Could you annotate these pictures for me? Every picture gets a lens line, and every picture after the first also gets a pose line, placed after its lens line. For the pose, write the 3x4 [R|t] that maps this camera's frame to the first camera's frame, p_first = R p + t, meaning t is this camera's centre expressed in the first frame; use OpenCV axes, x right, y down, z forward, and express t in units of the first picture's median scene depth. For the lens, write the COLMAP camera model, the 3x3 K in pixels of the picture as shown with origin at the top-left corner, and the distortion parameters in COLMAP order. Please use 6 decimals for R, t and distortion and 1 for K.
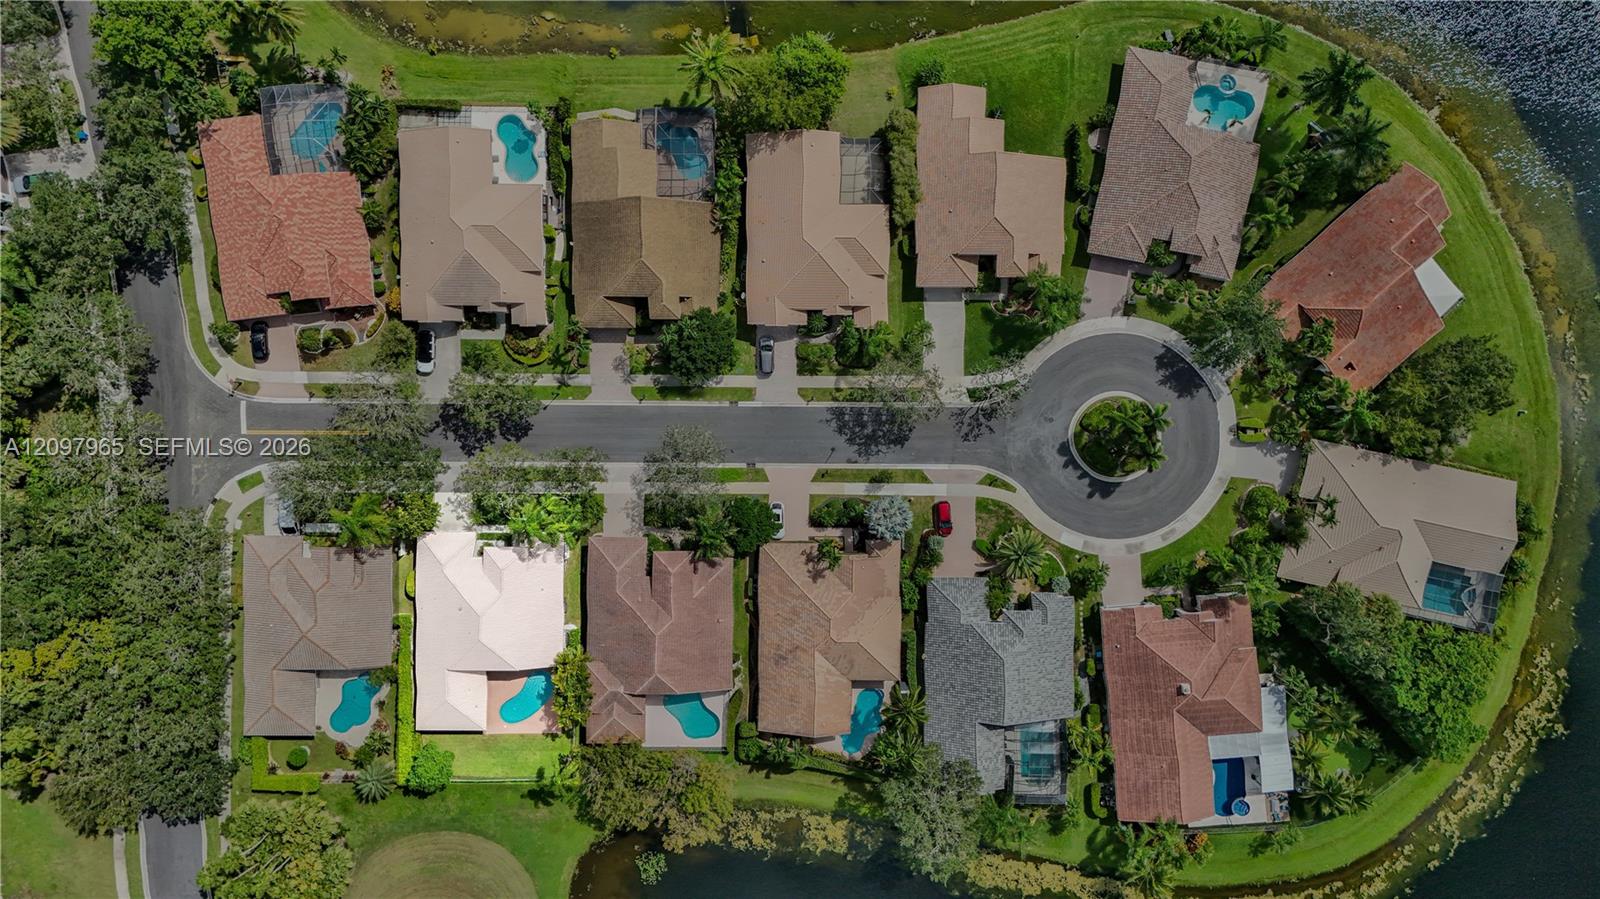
lens RADIAL K [[1151.5, 0, 807.1], [0, 1151.5, 455.0], [0, 0, 1]] dist [0.006888, -0.001965]
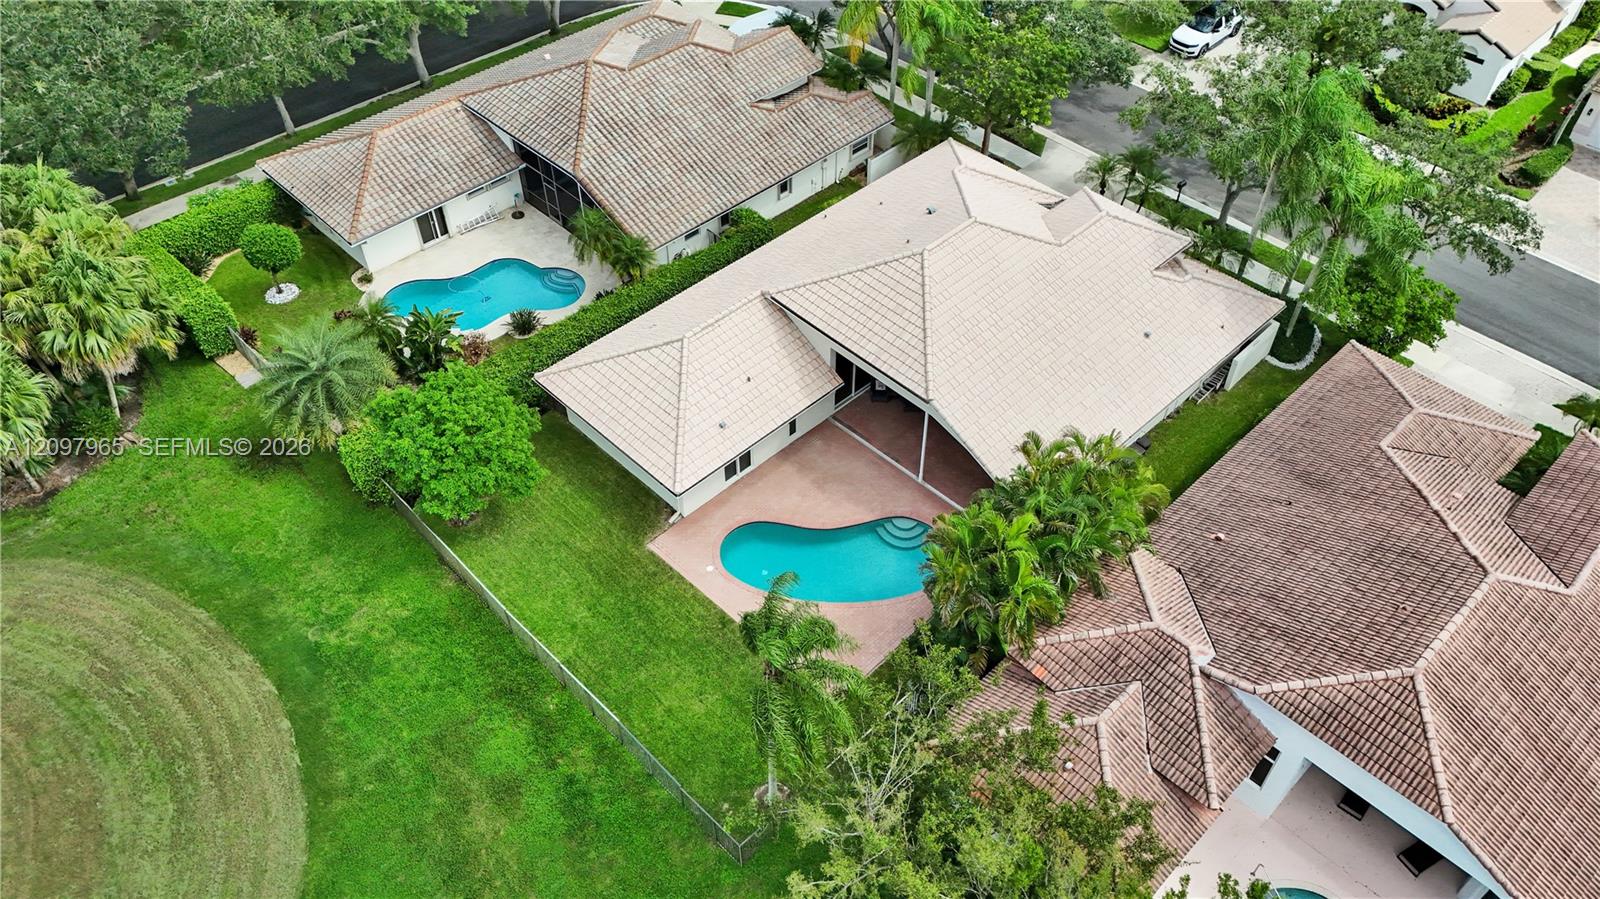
lens RADIAL K [[1151.5, 0, 807.1], [0, 1151.5, 455.0], [0, 0, 1]] dist [0.006888, -0.001965]
pose [[0.710037, 0.496718, -0.499117, -0.117856], [-0.703892, 0.480956, -0.522702, 0.355906], [-0.019583, 0.722463, 0.691133, 0.789936]]
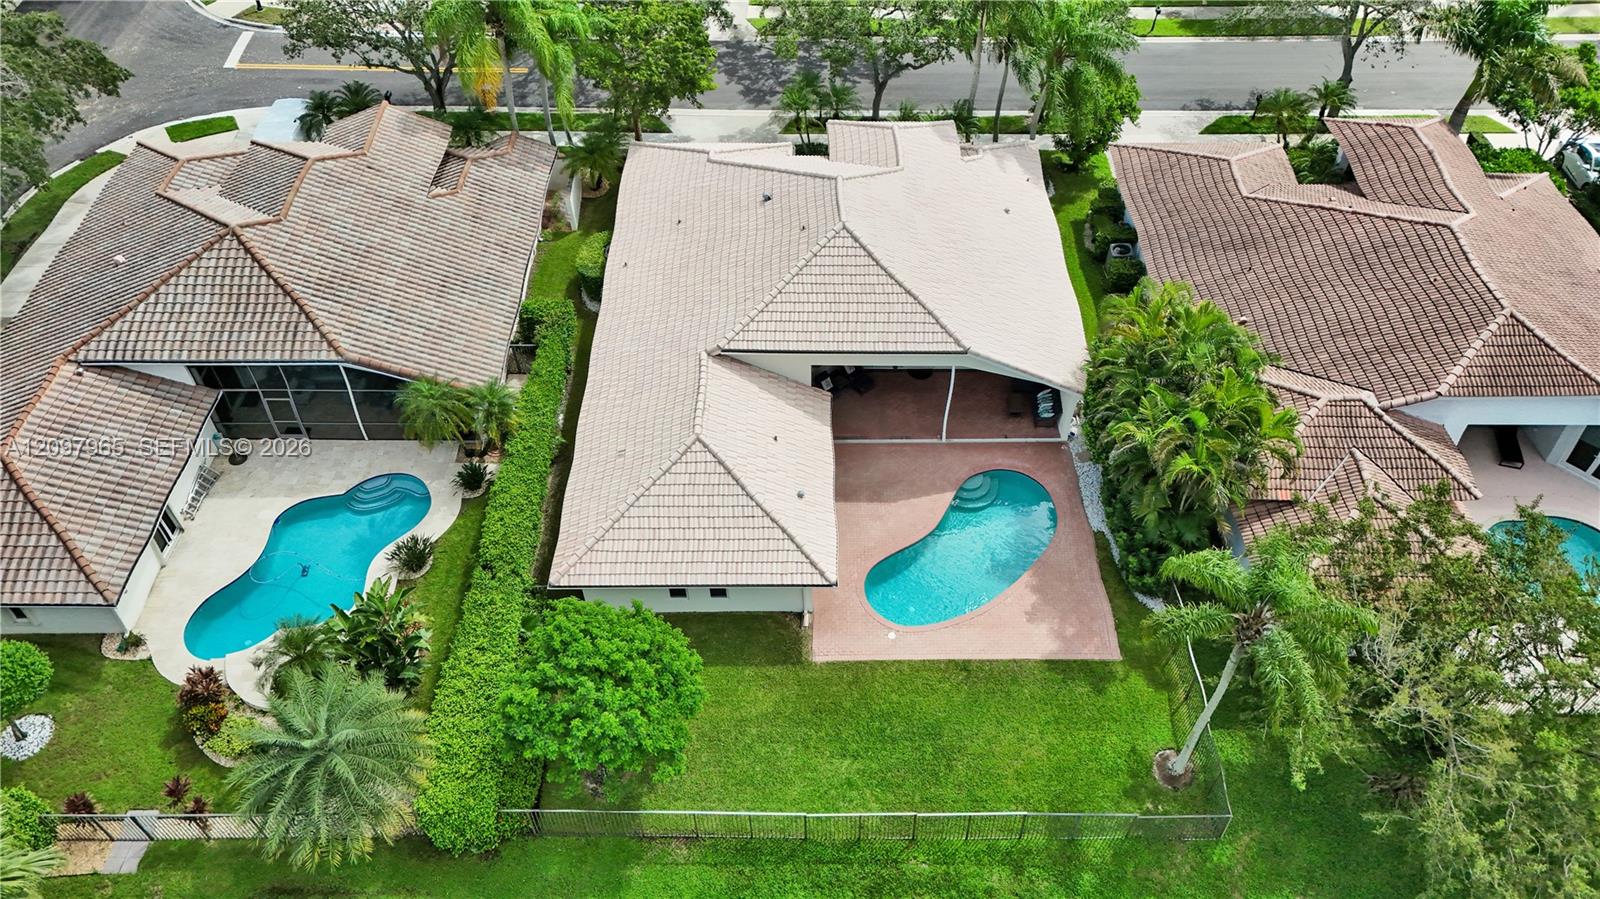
lens RADIAL K [[1110.2, 0, 800.0], [0, 1110.2, 449.5], [0, 0, 1]] dist [0.001125, -0.000242]
pose [[0.999714, -0.023433, 0.004774, -0.283546], [0.019667, 0.692037, -0.721594, 0.382515], [0.013605, 0.721482, 0.692300, 0.811751]]
